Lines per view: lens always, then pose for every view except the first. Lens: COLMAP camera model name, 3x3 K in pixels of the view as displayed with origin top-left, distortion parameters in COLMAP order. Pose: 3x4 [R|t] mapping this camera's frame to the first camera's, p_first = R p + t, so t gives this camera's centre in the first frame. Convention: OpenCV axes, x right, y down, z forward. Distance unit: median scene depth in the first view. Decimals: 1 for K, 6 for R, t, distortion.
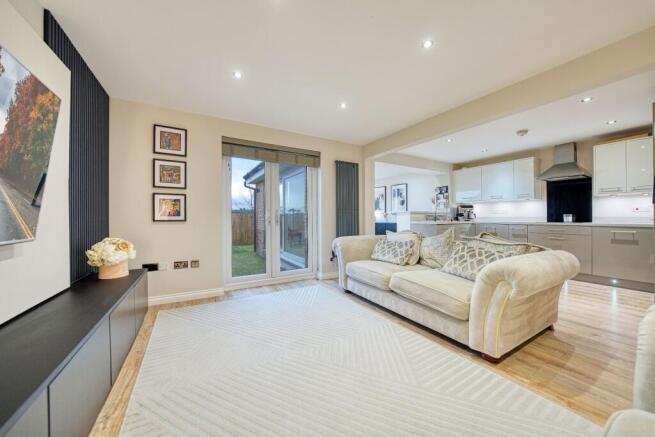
lens RADIAL K [[239.9, 0, 332.5], [0, 239.9, 218.8], [0, 0, 1]] dist [-0.002181, 0.001197]
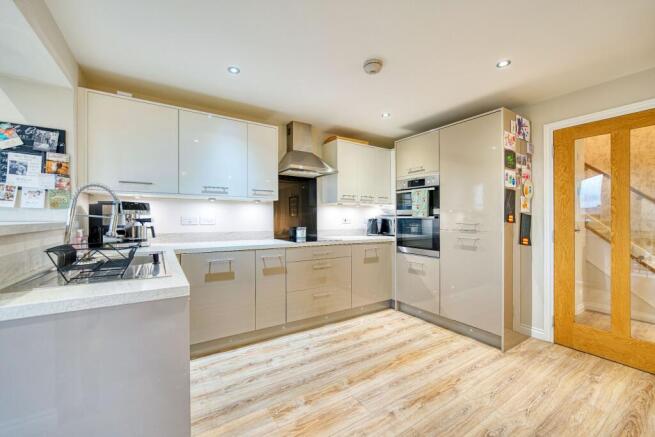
lens RADIAL K [[267.2, 0, 326.3], [0, 267.2, 218.3], [0, 0, 1]] dist [-0.015042, 0.000067]
pose [[-0.029745, 0.008030, 0.999525, 0.190153], [0.005701, 0.999953, -0.007864, -0.033477], [-0.999541, 0.005464, -0.029789, 0.836025]]
